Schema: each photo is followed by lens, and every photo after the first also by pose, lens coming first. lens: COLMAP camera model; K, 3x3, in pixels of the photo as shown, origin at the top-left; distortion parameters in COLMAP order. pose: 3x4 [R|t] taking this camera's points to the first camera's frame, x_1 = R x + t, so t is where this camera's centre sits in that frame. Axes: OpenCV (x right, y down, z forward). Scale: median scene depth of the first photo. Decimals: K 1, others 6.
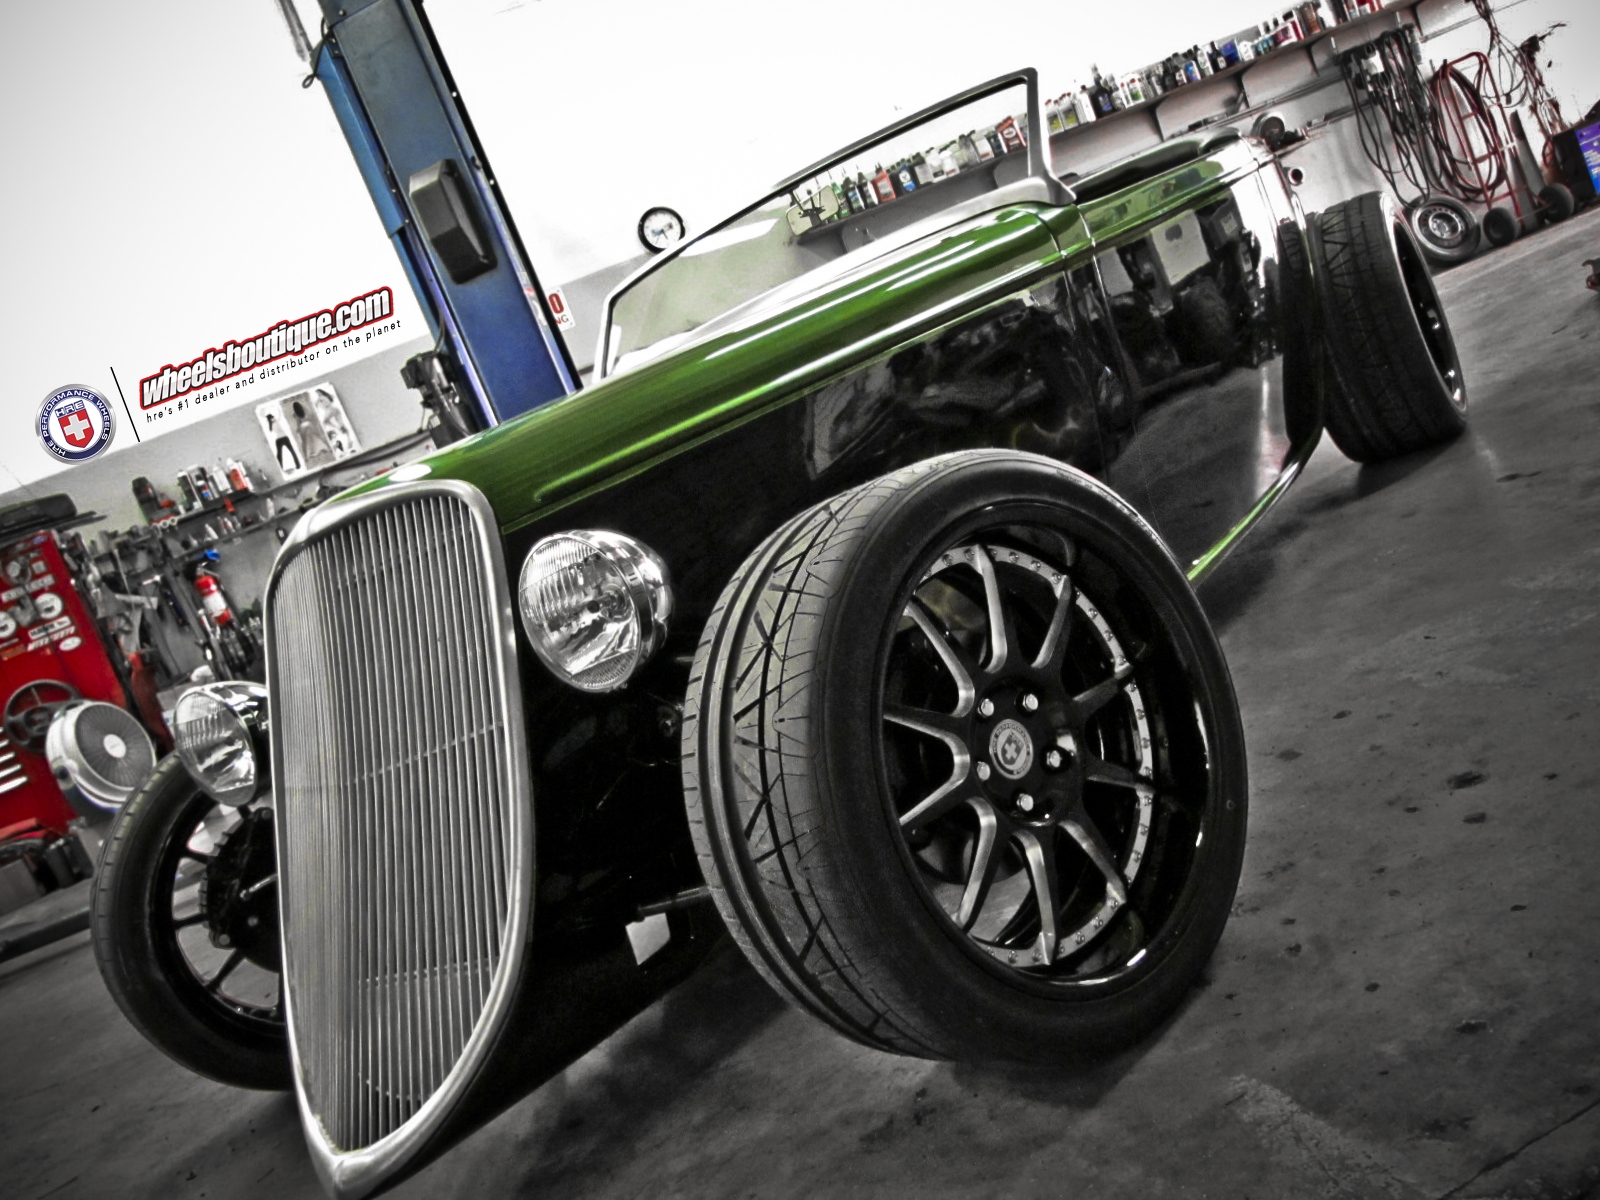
lens RADIAL K [[1330.7, 0, 801.6], [0, 1330.7, 581.9], [0, 0, 1]] dist [-0.007202, 0.011929]
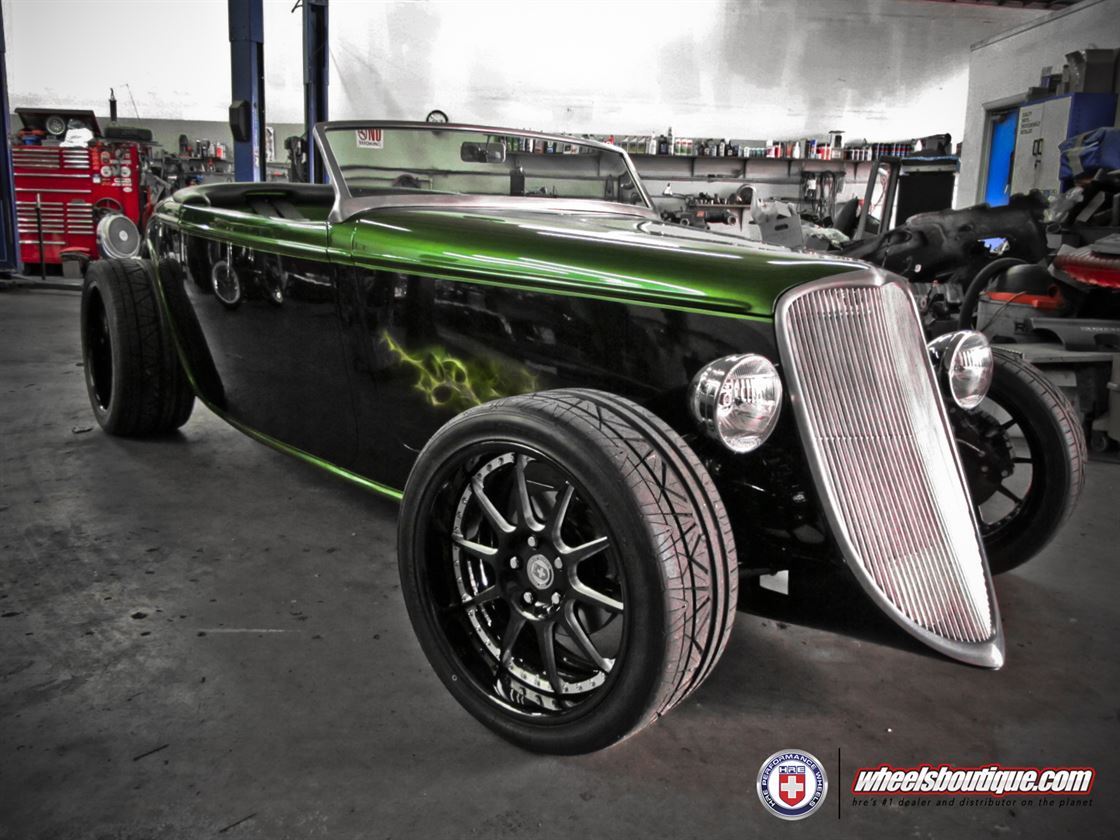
lens RADIAL K [[931.5, 0, 557.5], [0, 931.5, 401.1], [0, 0, 1]] dist [-0.007202, 0.011929]
pose [[0.887228, 0.442641, -0.129982, 0.551305], [-0.423851, 0.893365, 0.149160, -0.197696], [0.182146, -0.077246, 0.980233, -0.571205]]
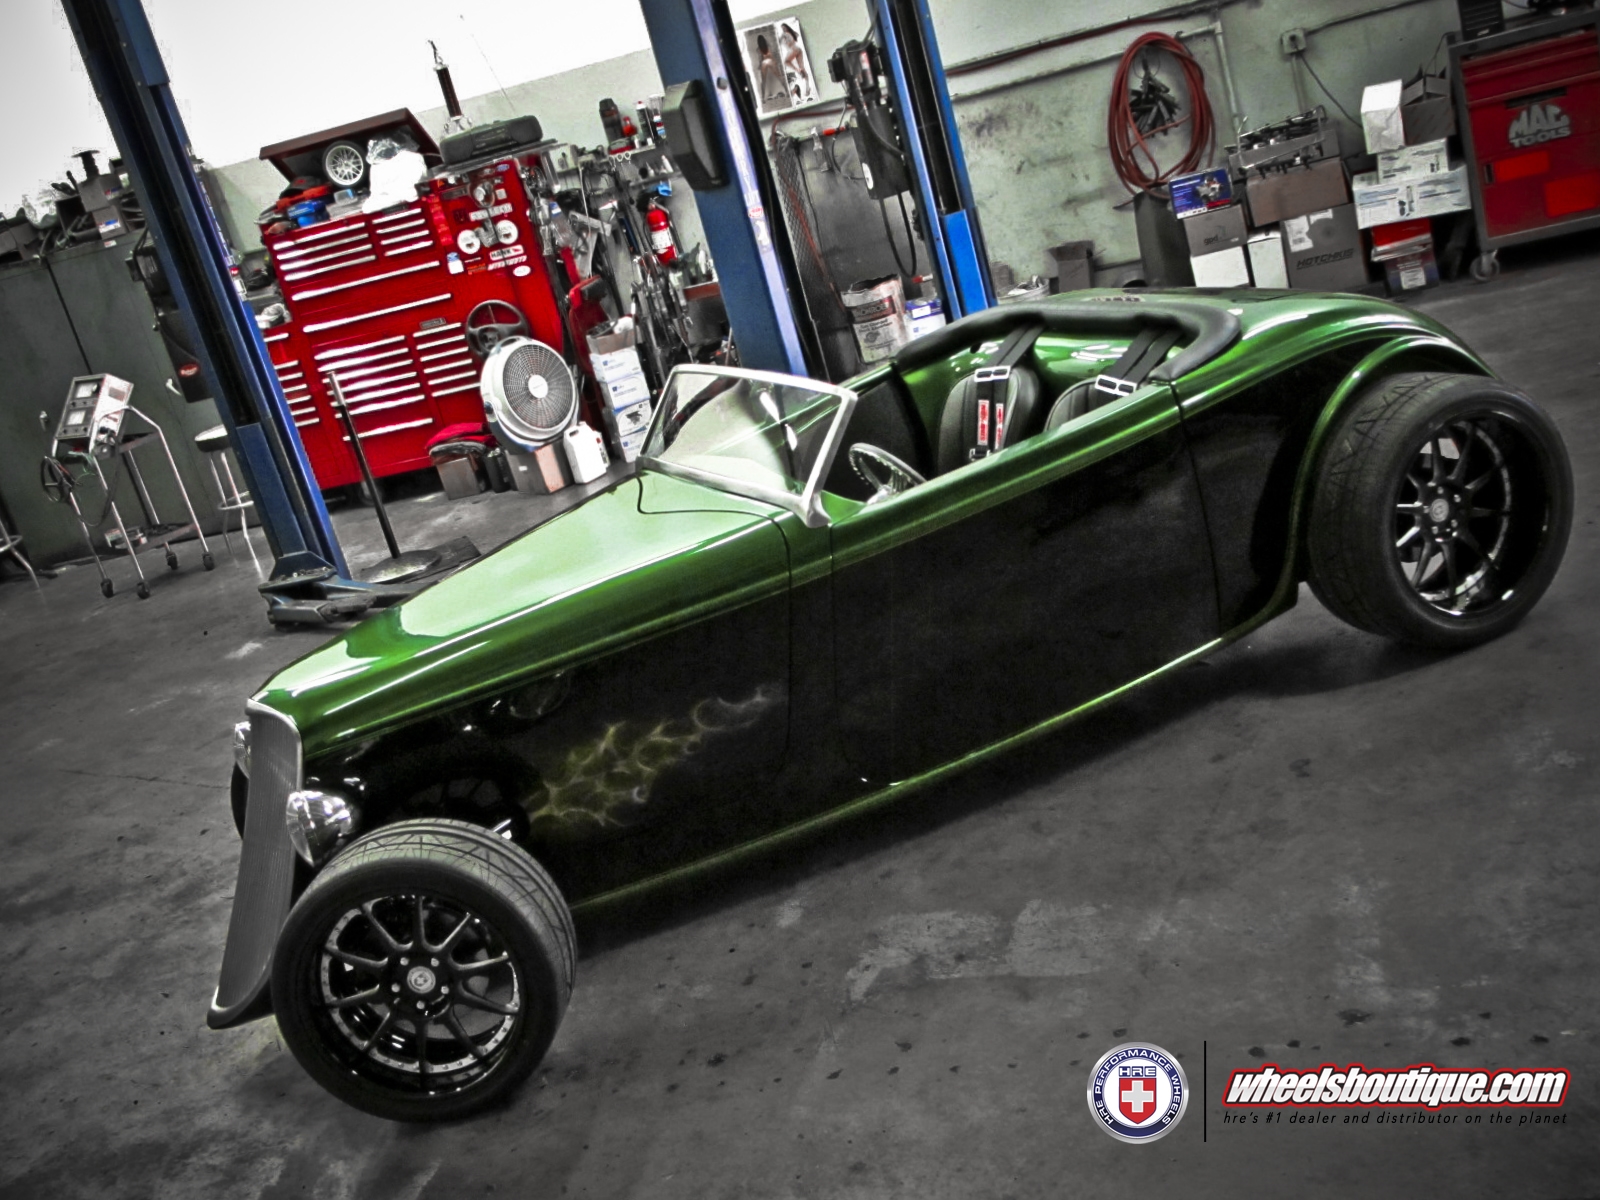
lens RADIAL K [[1896.4, 0, 791.6], [0, 1896.4, 580.4], [0, 0, 1]] dist [0.115337, 0.000000]
pose [[0.856047, 0.294111, -0.425067, 0.349032], [-0.124385, 0.915389, 0.382873, -0.334876], [0.501708, -0.274885, 0.820199, -0.201778]]
